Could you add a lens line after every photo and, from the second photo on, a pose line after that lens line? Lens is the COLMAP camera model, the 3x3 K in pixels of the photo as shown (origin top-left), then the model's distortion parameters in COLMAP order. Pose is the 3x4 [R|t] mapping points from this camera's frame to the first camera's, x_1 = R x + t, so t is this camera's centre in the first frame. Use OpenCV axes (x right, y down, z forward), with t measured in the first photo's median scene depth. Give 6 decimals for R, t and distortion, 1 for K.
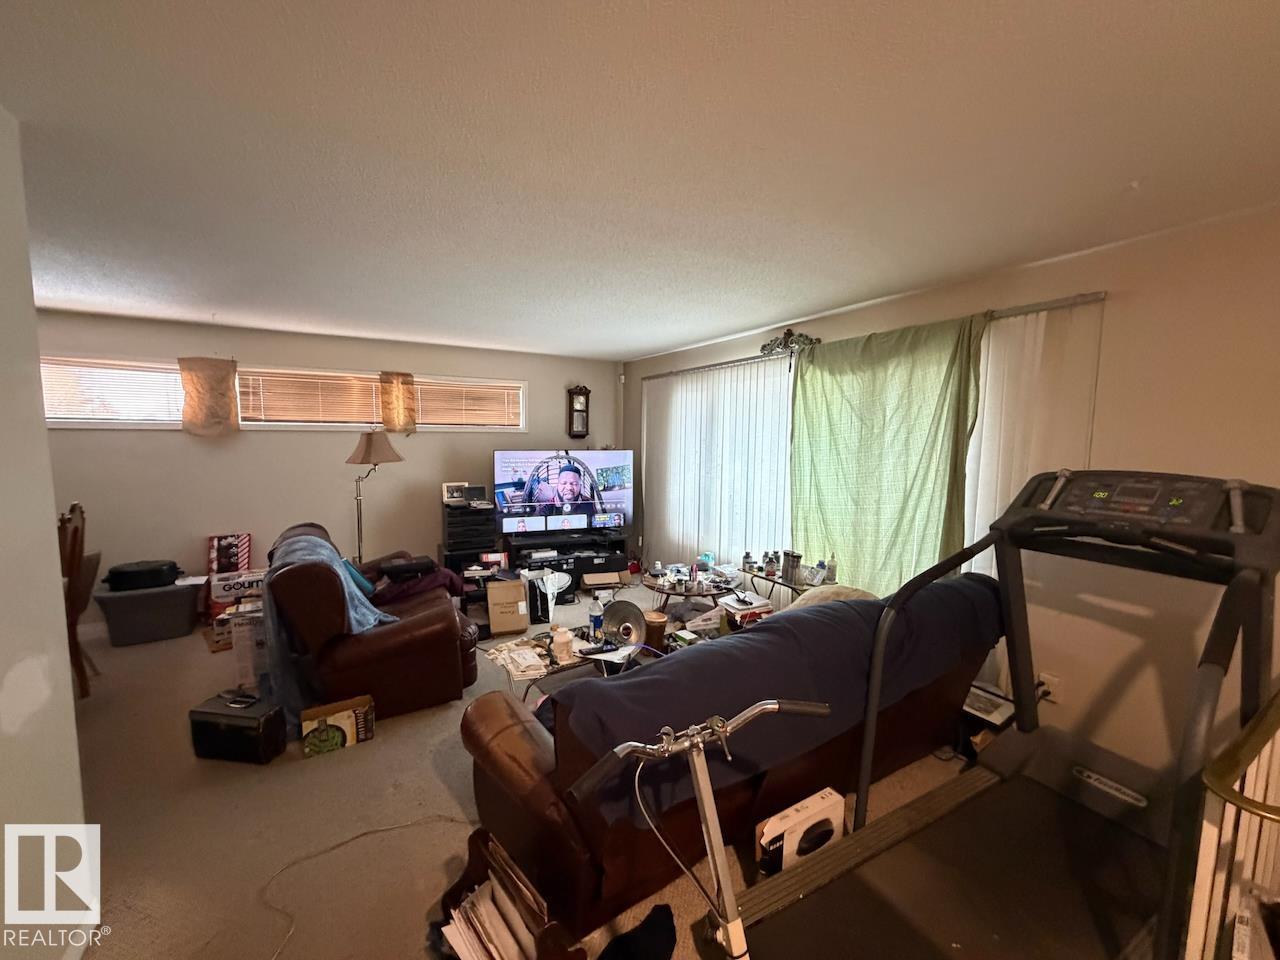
lens RADIAL K [[514.6, 0, 632.5], [0, 514.6, 478.8], [0, 0, 1]] dist [0.002425, 0.001235]
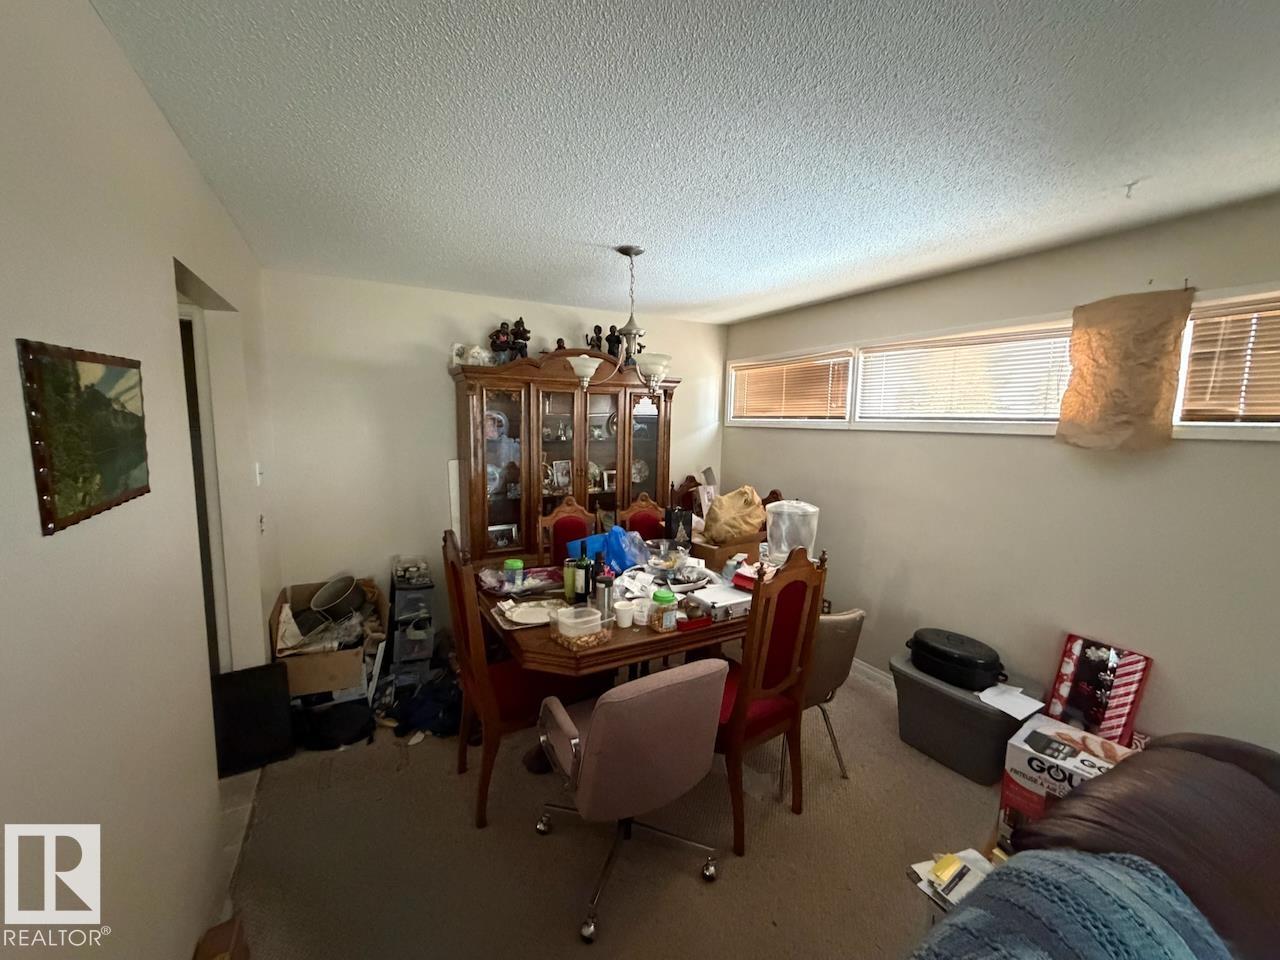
lens RADIAL K [[514.6, 0, 632.2], [0, 514.6, 477.1], [0, 0, 1]] dist [0.002425, 0.001235]
pose [[-0.018446, 0.101867, -0.994627, -0.289641], [-0.108640, 0.988702, 0.103275, -0.056644], [0.993910, 0.109961, -0.007171, 0.532117]]
